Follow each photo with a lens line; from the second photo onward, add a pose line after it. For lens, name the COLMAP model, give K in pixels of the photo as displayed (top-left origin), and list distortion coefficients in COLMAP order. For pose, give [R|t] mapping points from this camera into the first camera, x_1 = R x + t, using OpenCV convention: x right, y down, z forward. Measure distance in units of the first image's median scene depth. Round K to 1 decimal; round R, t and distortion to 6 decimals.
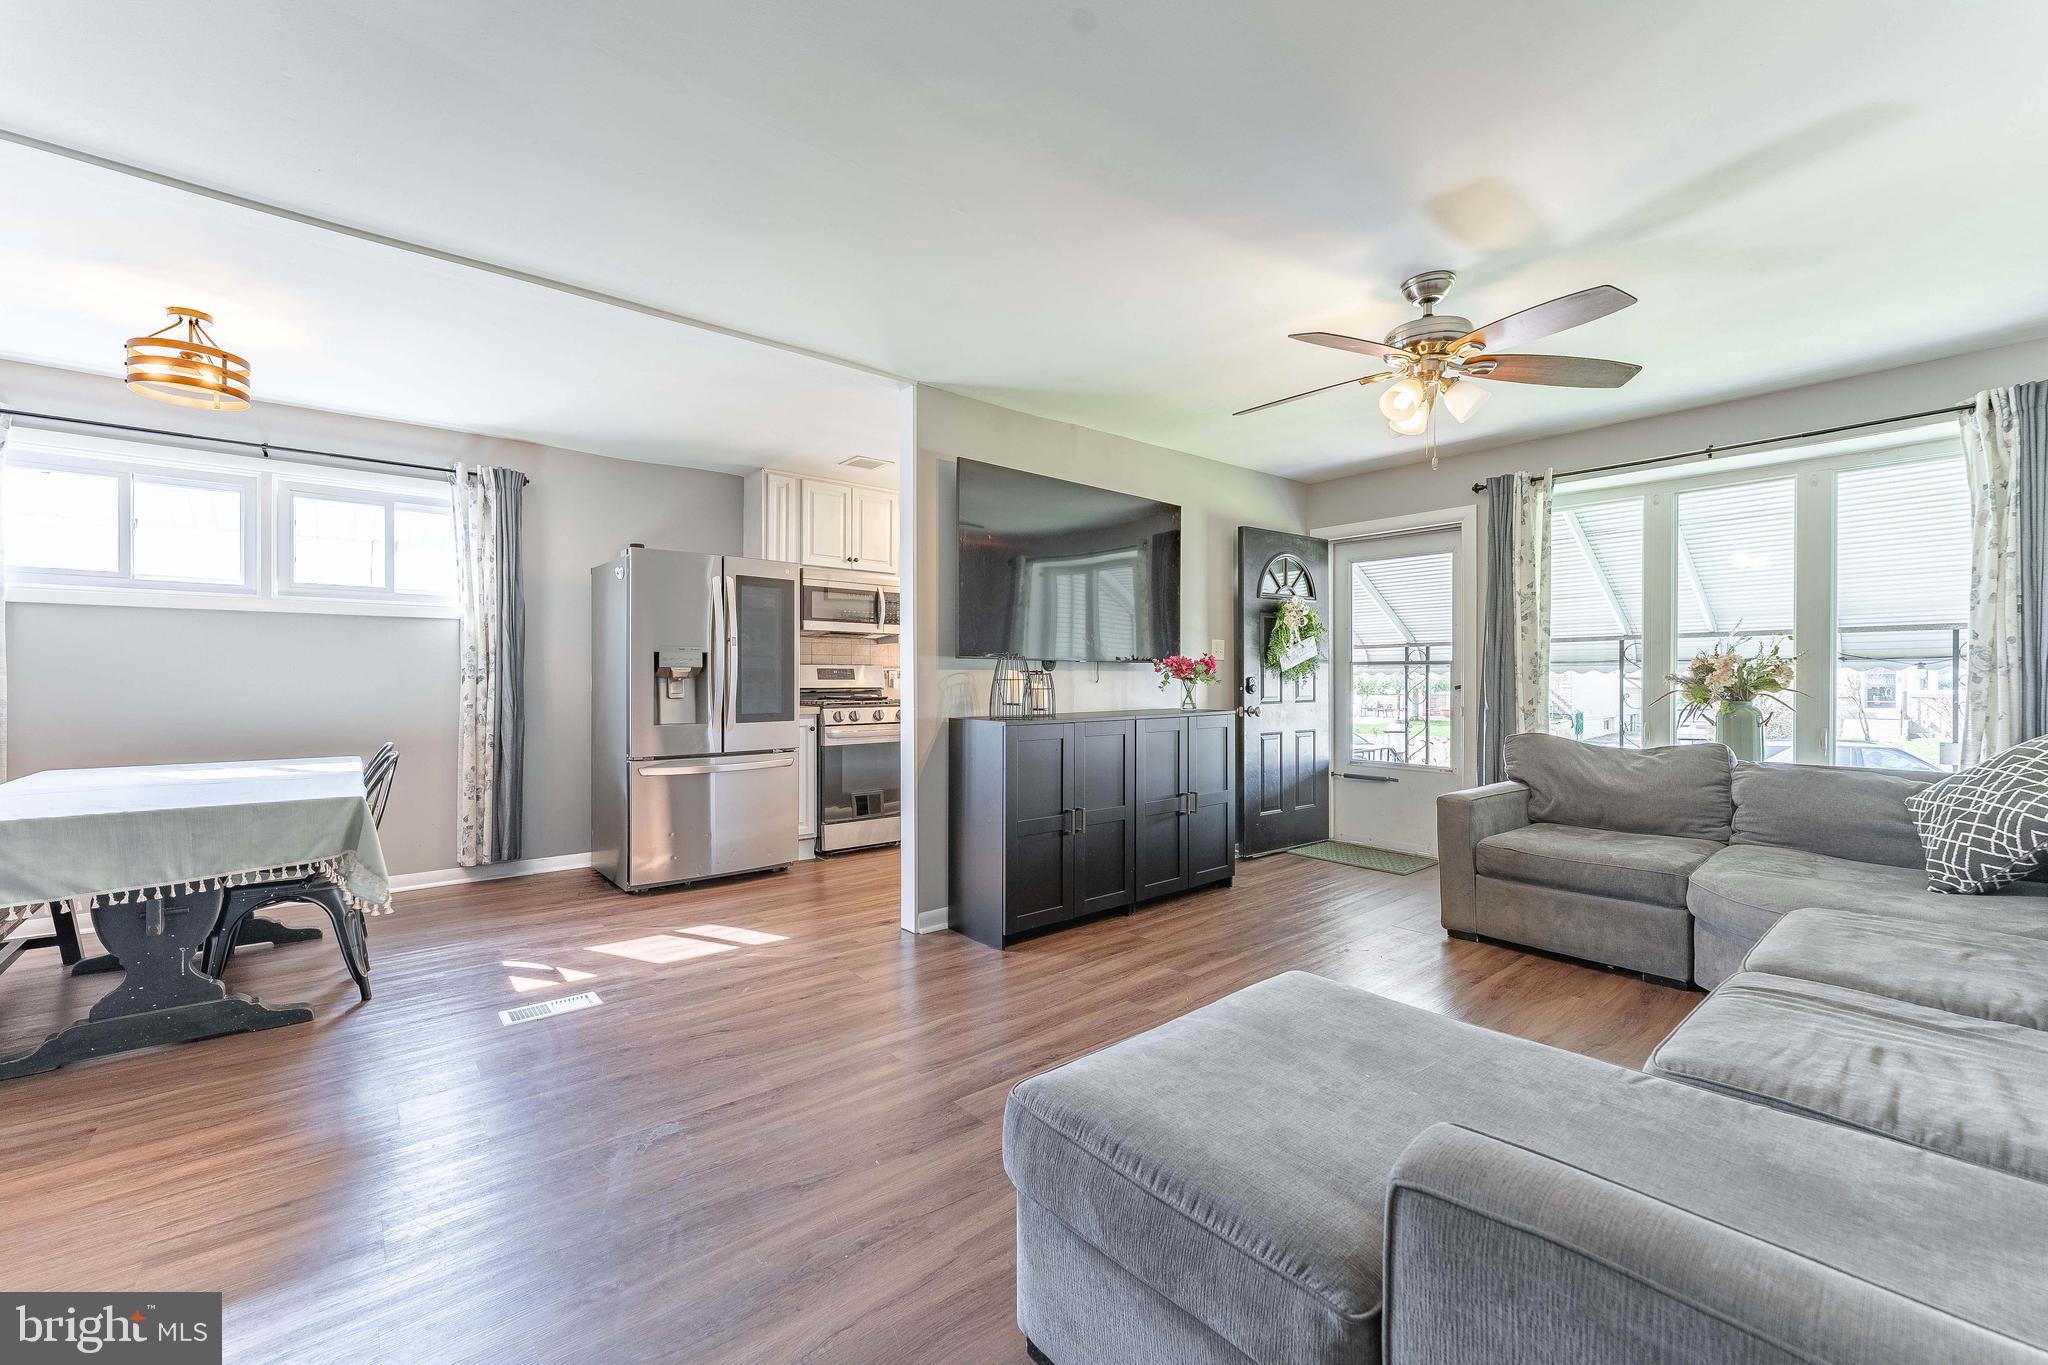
lens RADIAL K [[837.9, 0, 1023.0], [0, 837.9, 678.3], [0, 0, 1]] dist [0.001689, -0.000113]
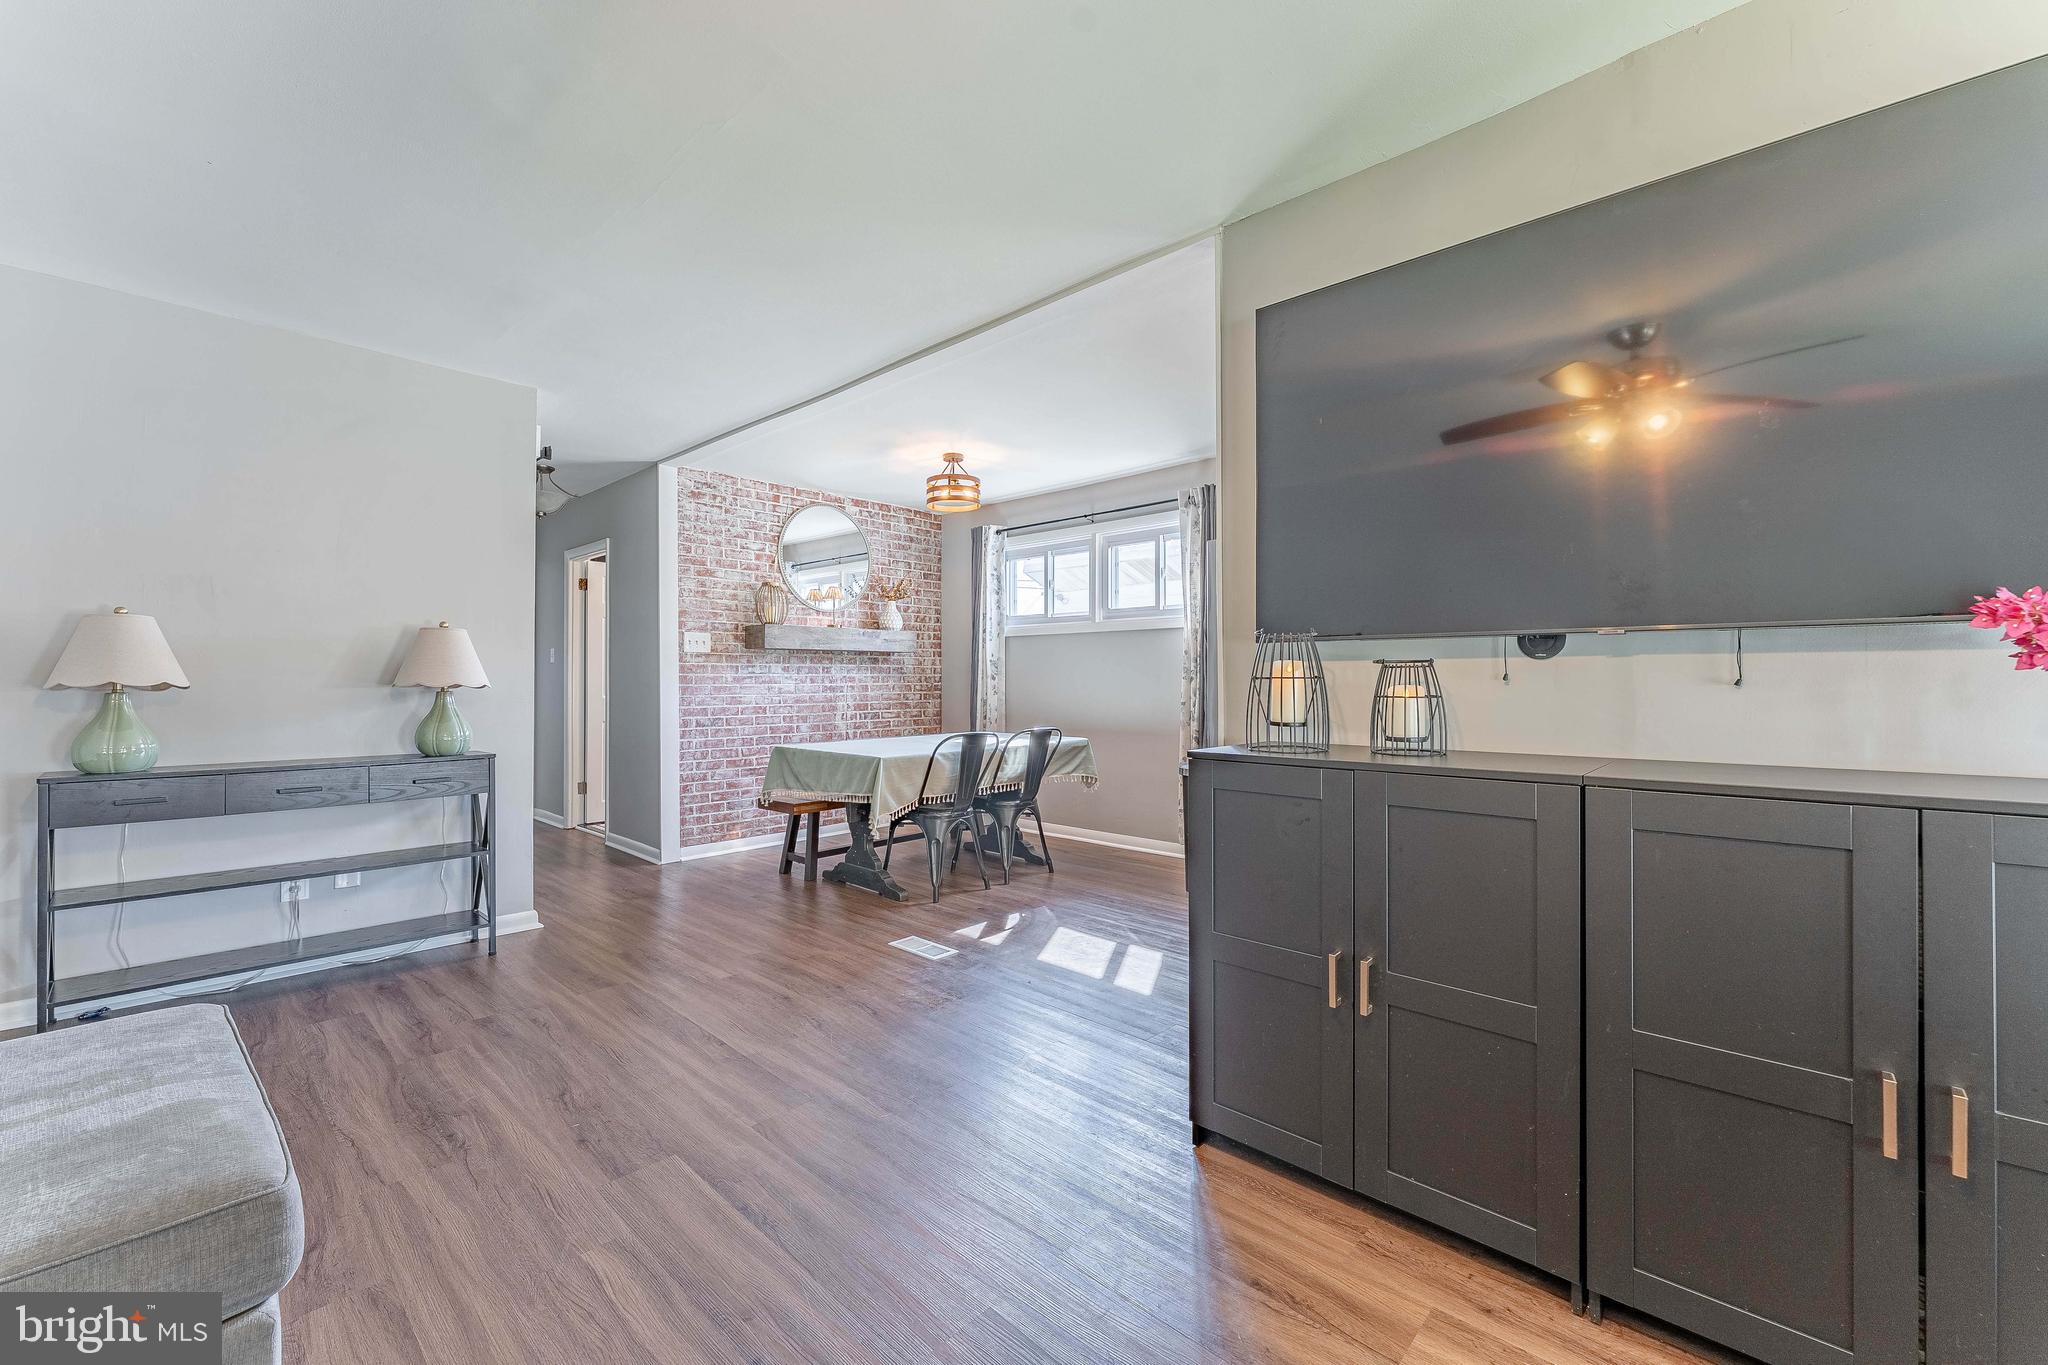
lens RADIAL K [[837.9, 0, 1023.3], [0, 837.9, 681.5], [0, 0, 1]] dist [0.001689, -0.000113]
pose [[0.108685, 0.000394, -0.994076, 0.514150], [-0.004296, 0.999991, -0.000073, 0.005048], [0.994067, 0.004278, 0.108685, 0.783131]]
